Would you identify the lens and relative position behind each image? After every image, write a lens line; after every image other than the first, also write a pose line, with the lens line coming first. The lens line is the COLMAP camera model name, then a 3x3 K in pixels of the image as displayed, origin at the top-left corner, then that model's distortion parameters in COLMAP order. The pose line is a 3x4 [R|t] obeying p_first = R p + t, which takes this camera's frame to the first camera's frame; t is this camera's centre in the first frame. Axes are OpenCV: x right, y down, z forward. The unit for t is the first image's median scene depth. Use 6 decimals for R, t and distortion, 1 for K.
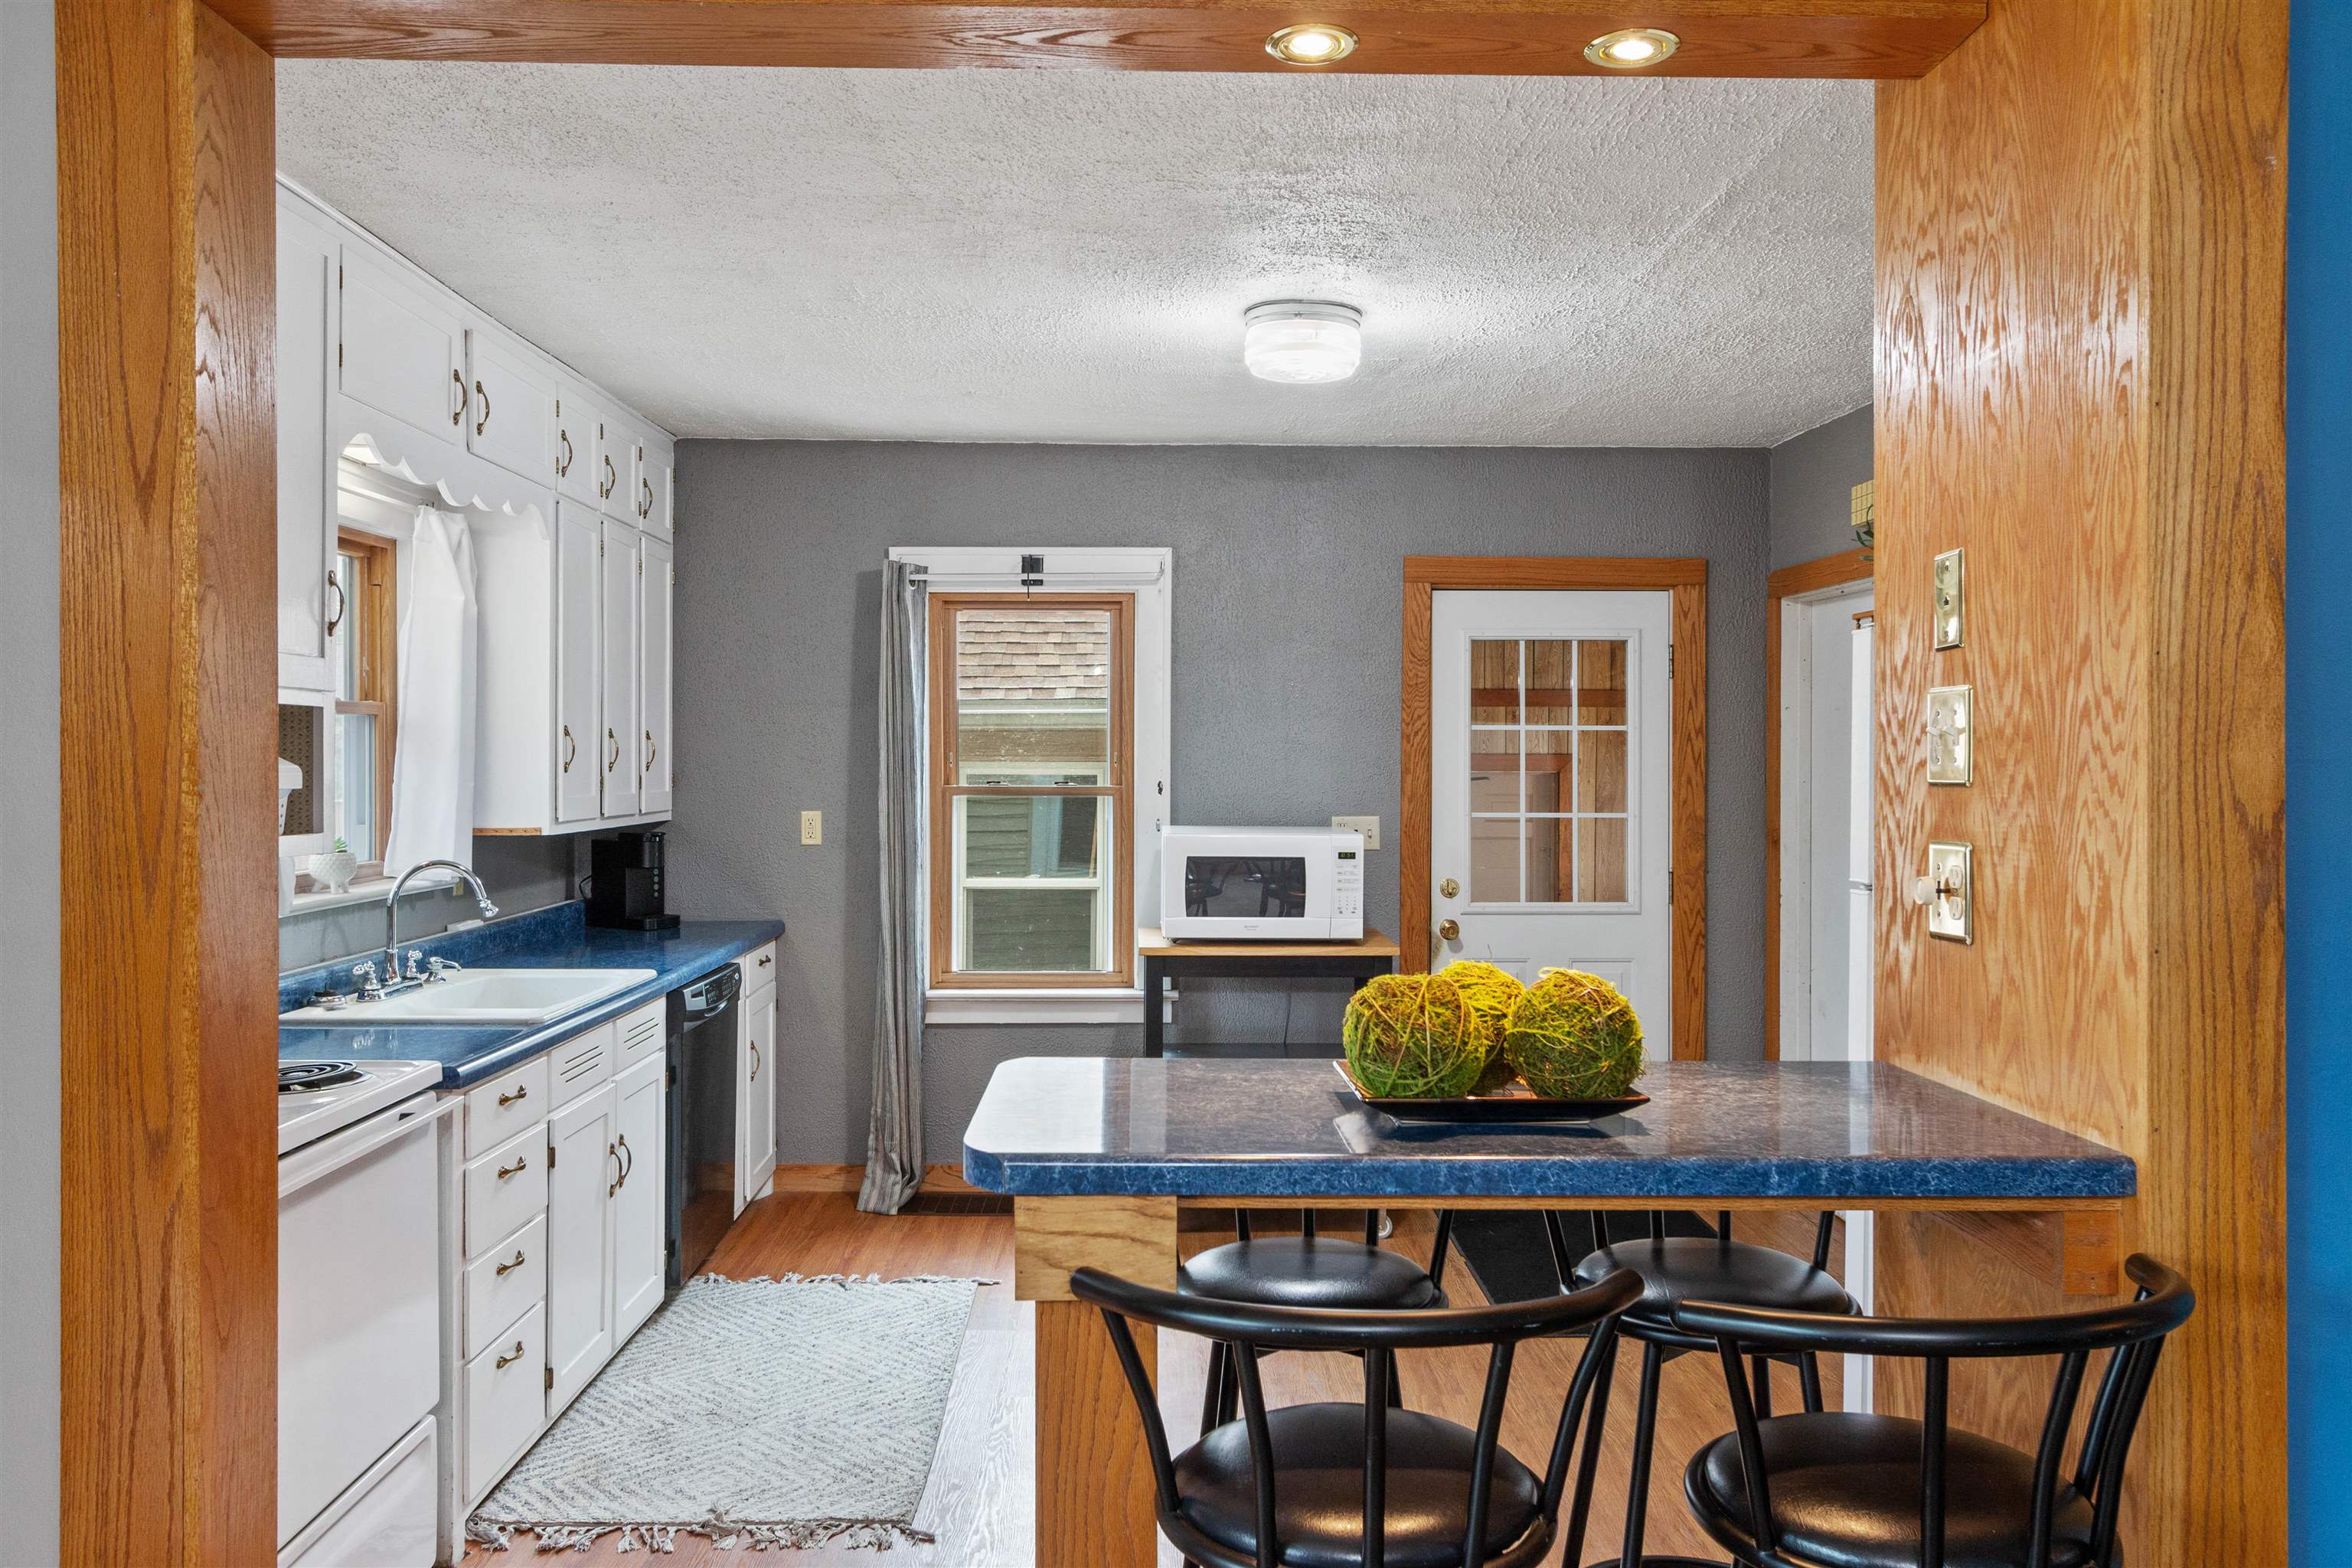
lens RADIAL K [[1701.5, 0, 1176.0], [0, 1701.5, 784.0], [0, 0, 1]] dist [-0.003539, -0.001040]
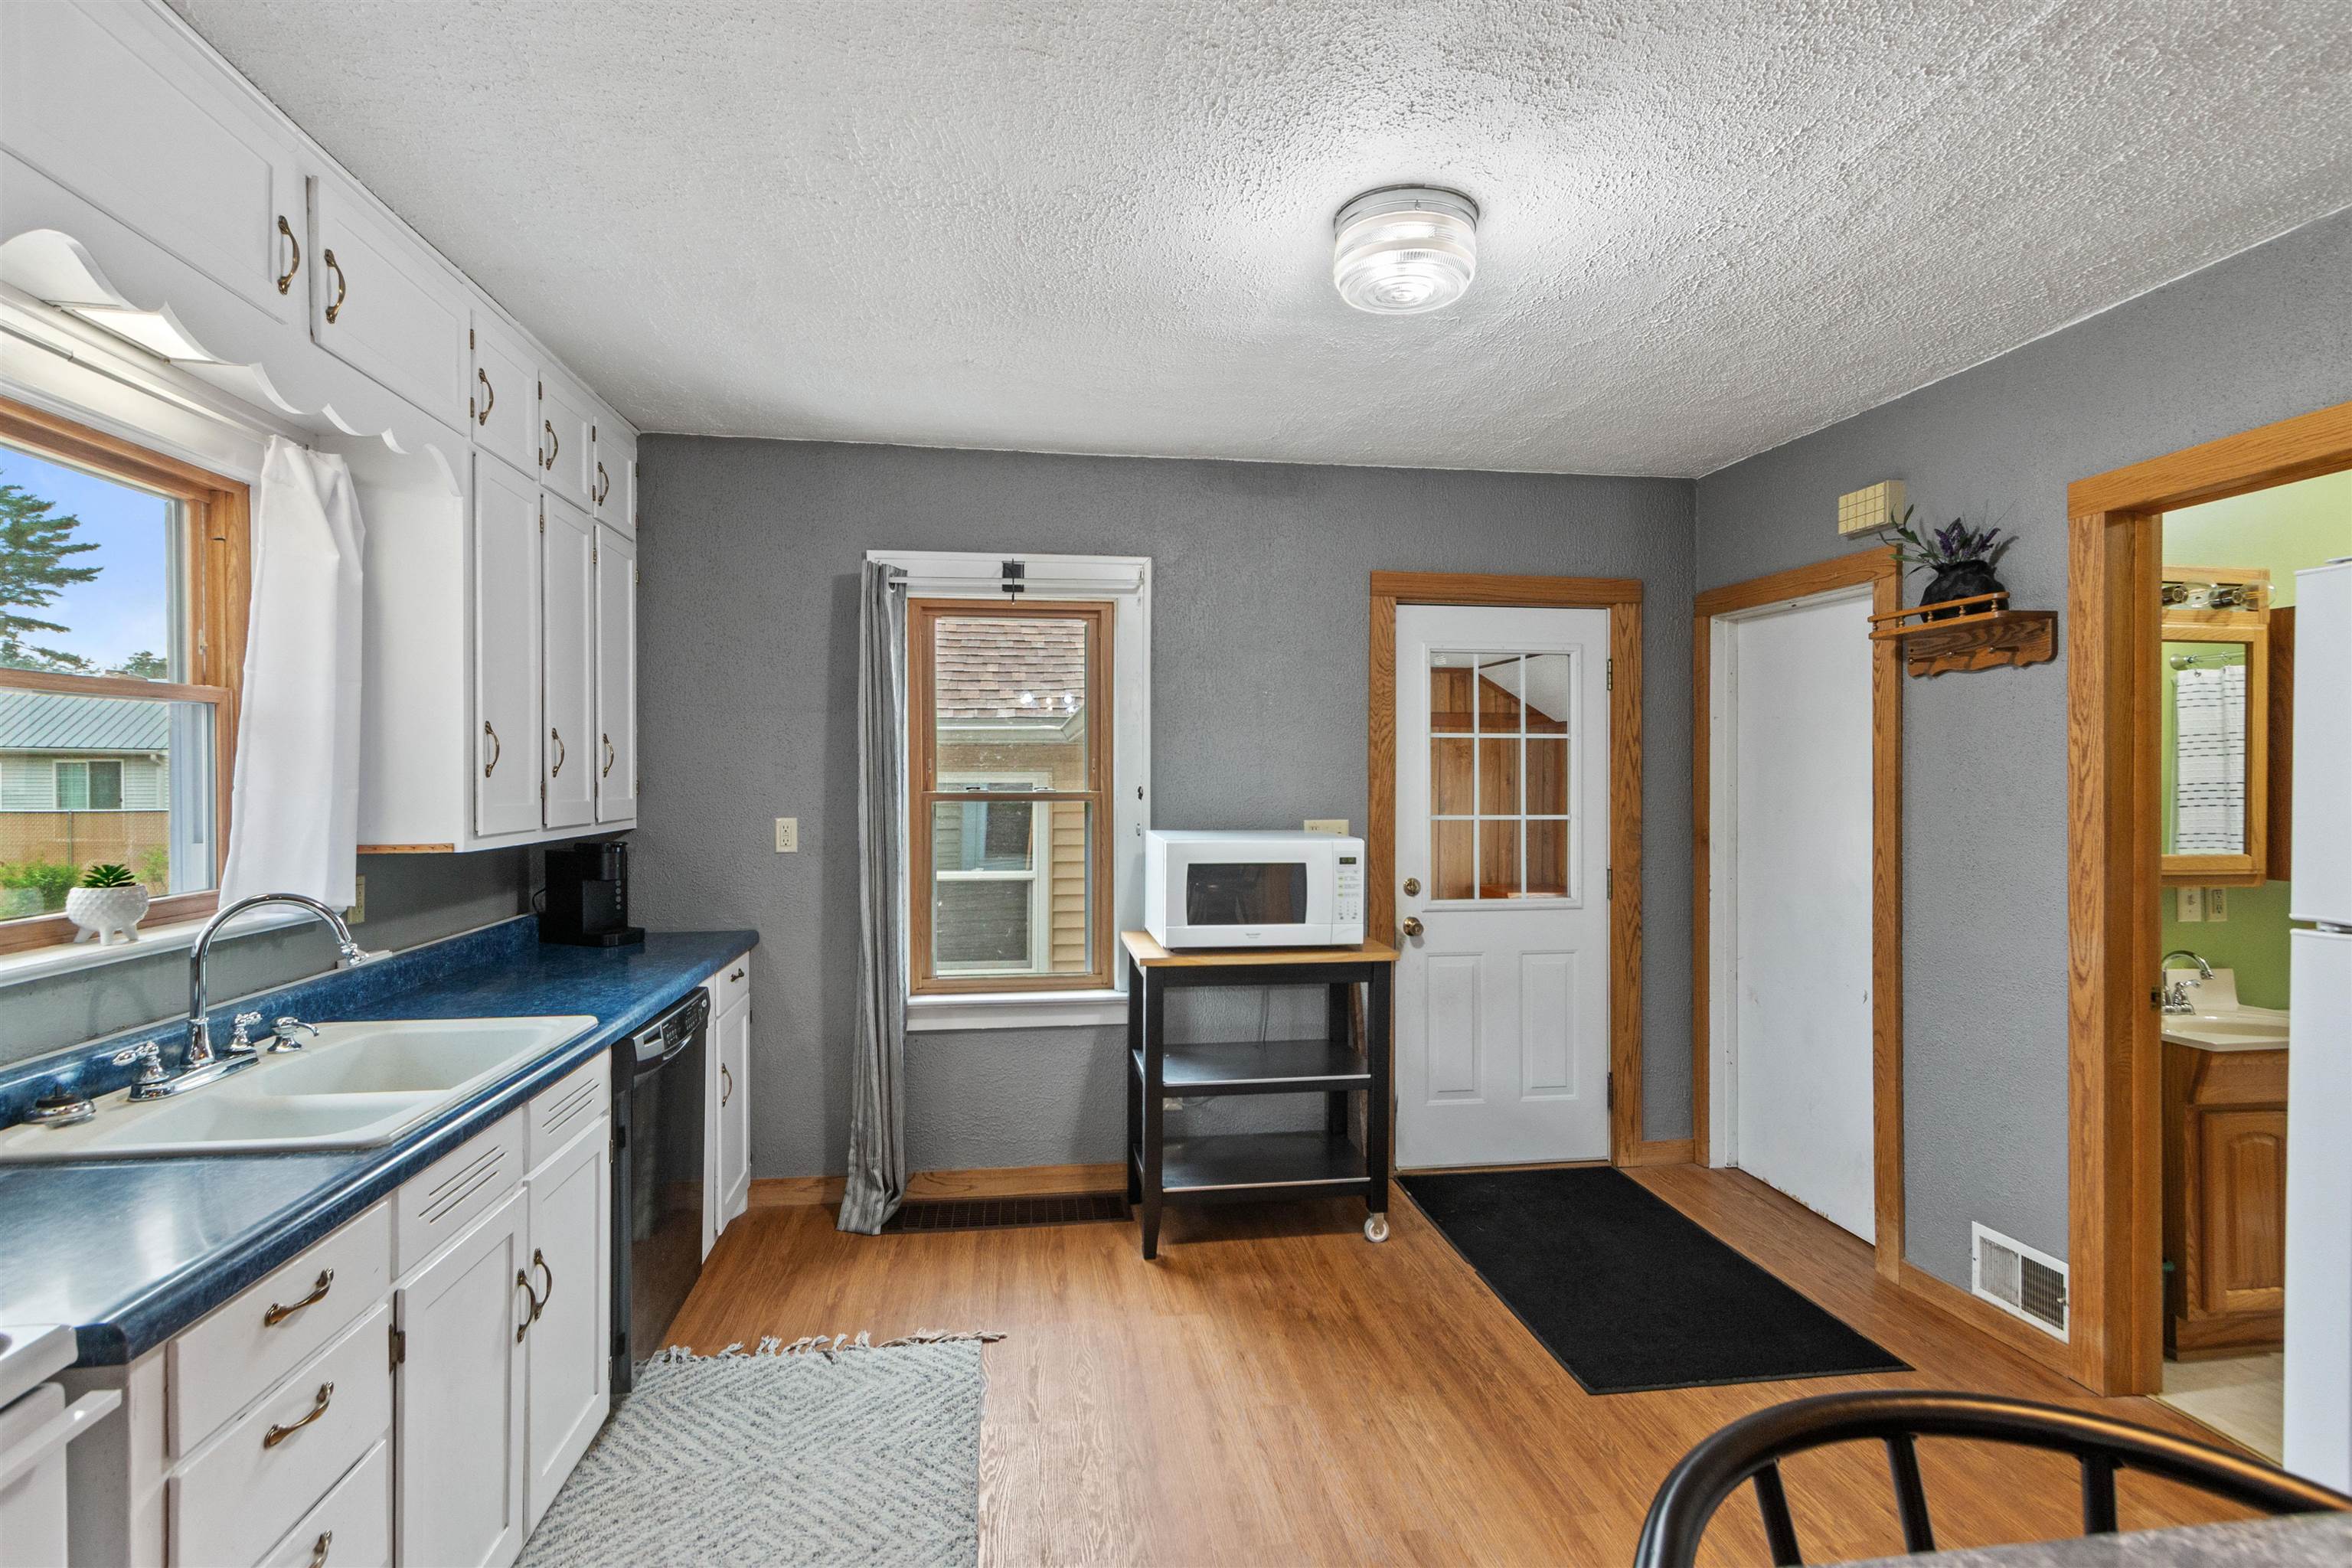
lens RADIAL K [[1132.0, 0, 1170.8], [0, 1132.0, 794.7], [0, 0, 1]] dist [0.000959, -0.000263]
pose [[0.992414, -0.003742, 0.122883, -0.081864], [0.003326, 0.999988, 0.003590, 0.000873], [-0.122895, -0.003154, 0.992415, 0.356351]]
